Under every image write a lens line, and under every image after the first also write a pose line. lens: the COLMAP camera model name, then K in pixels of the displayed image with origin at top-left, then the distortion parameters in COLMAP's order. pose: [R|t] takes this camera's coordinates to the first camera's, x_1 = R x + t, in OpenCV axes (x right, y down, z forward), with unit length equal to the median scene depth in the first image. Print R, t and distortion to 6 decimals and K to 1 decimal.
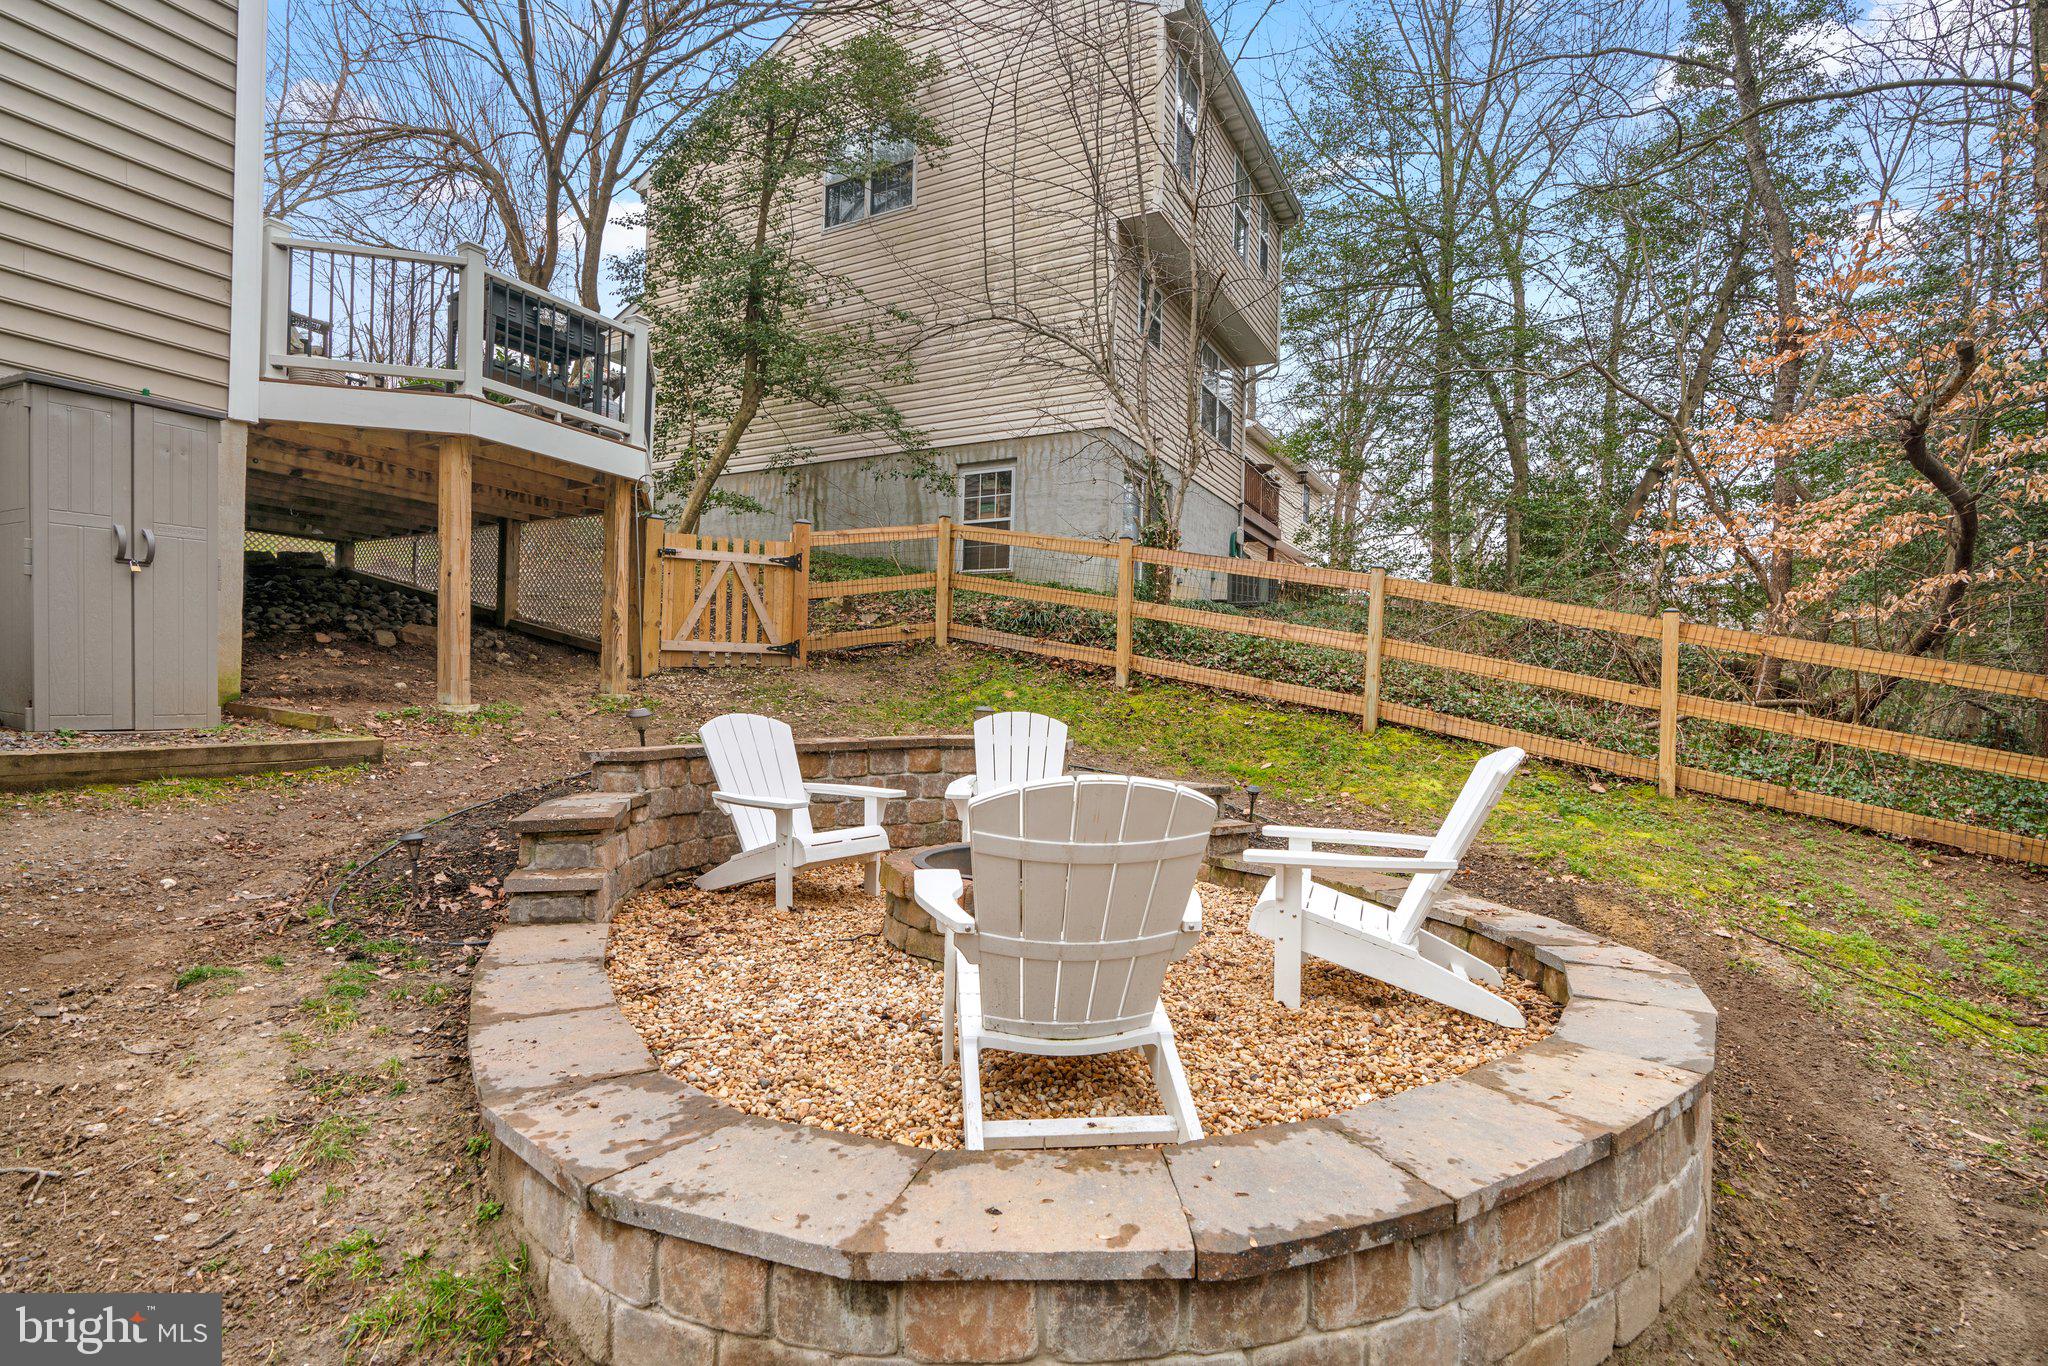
lens RADIAL K [[981.3, 0, 1058.3], [0, 981.3, 709.2], [0, 0, 1]] dist [-0.001982, -0.000086]
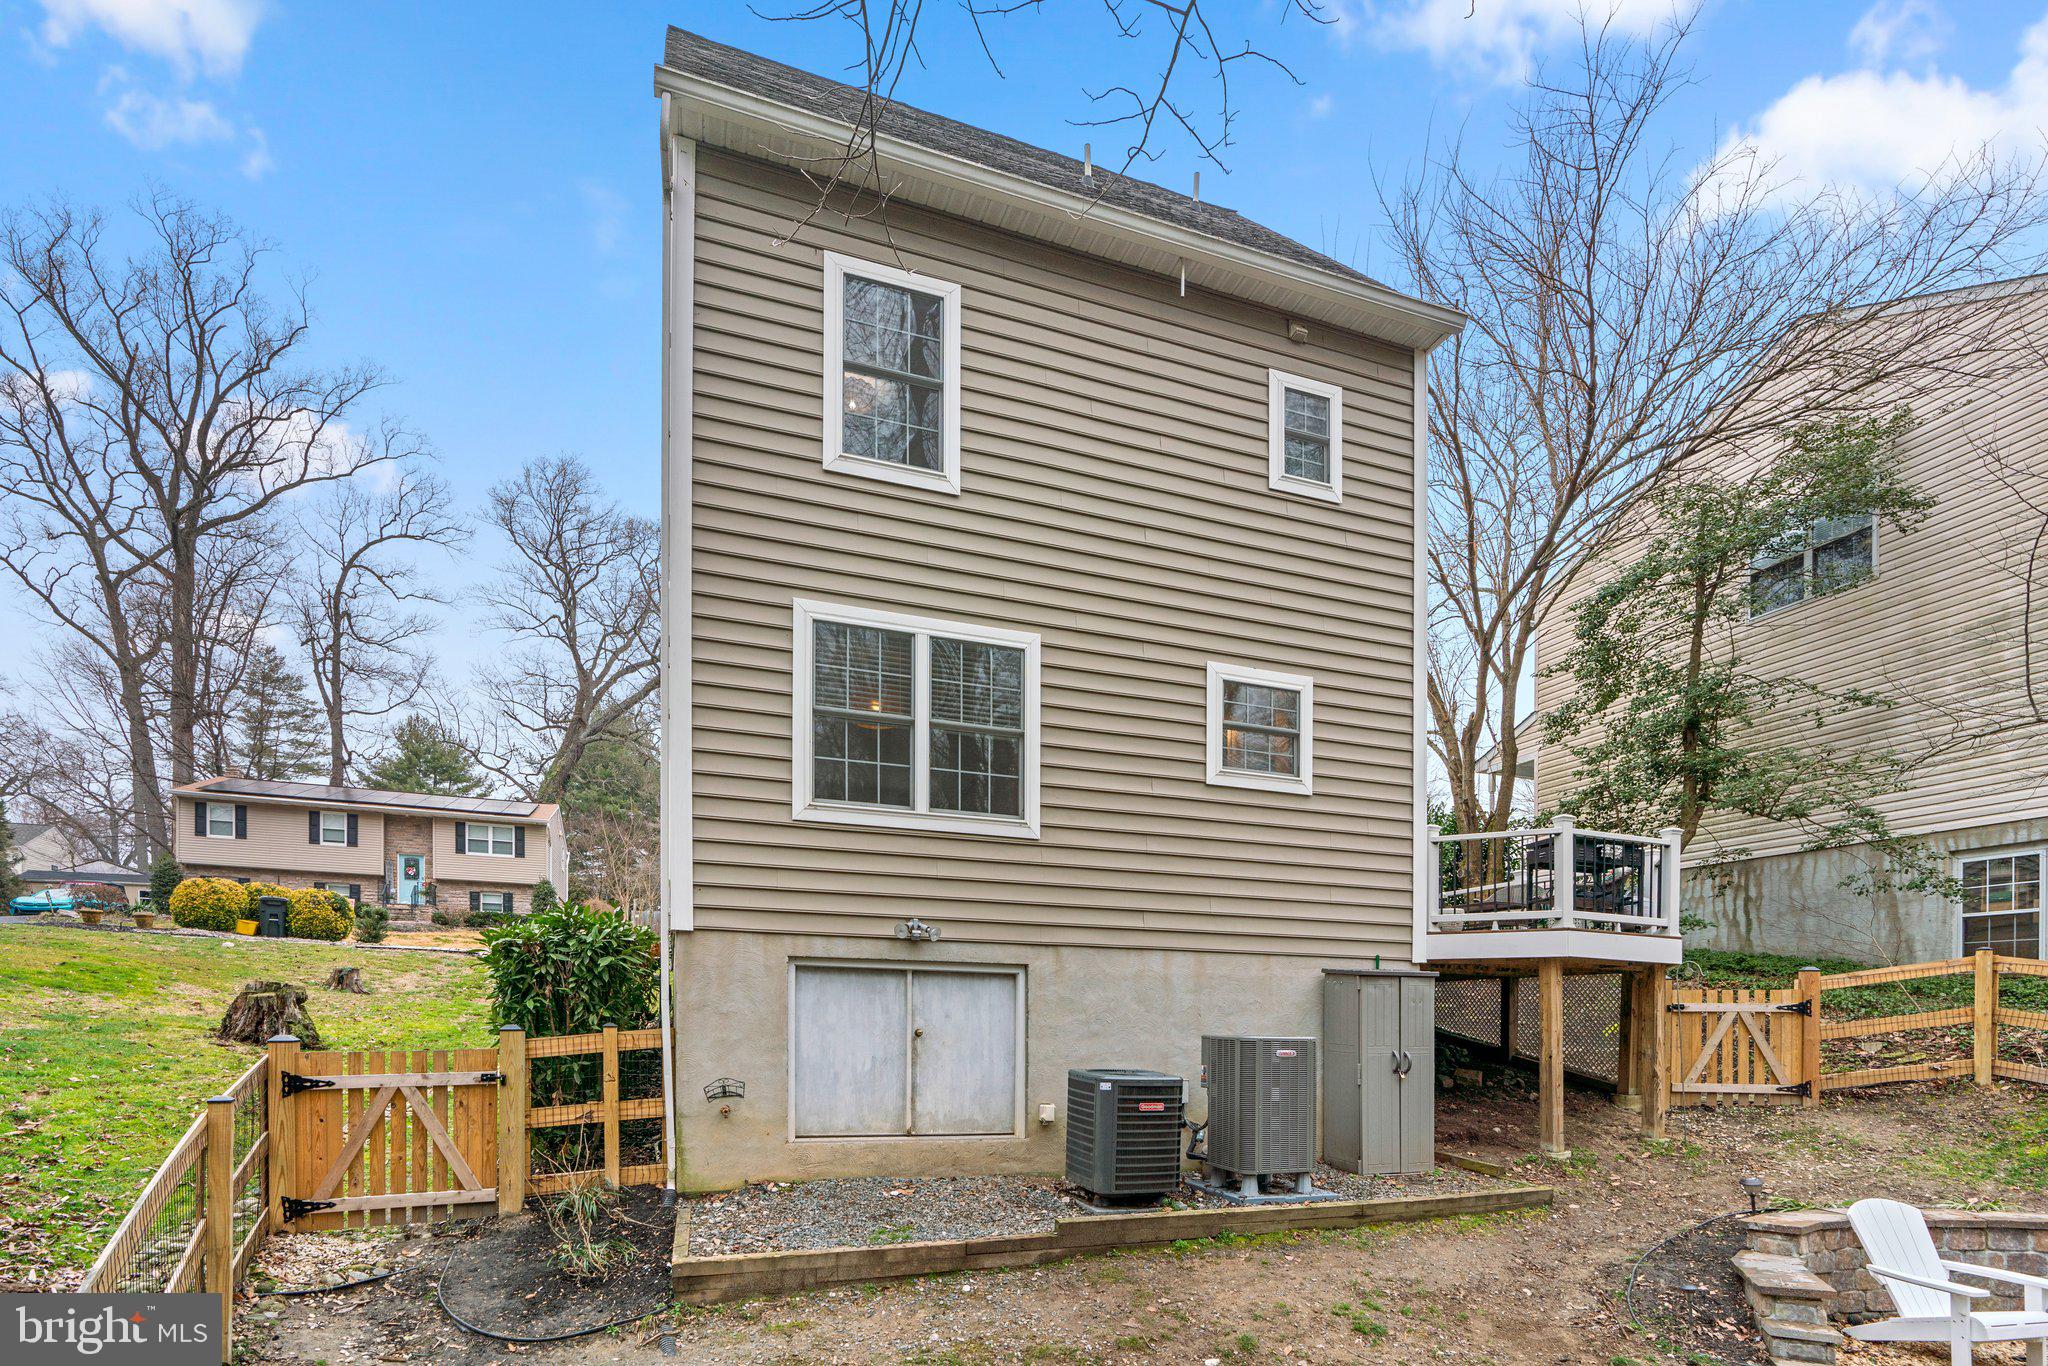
lens RADIAL K [[1008.2, 0, 1031.2], [0, 1008.2, 1035.6], [0, 0, 1]] dist [-0.000597, -0.007877]
pose [[0.717501, -0.014384, -0.696409, -0.134899], [0.000722, 0.999802, -0.019906, -0.119635], [0.696557, 0.013780, 0.717369, -0.448066]]
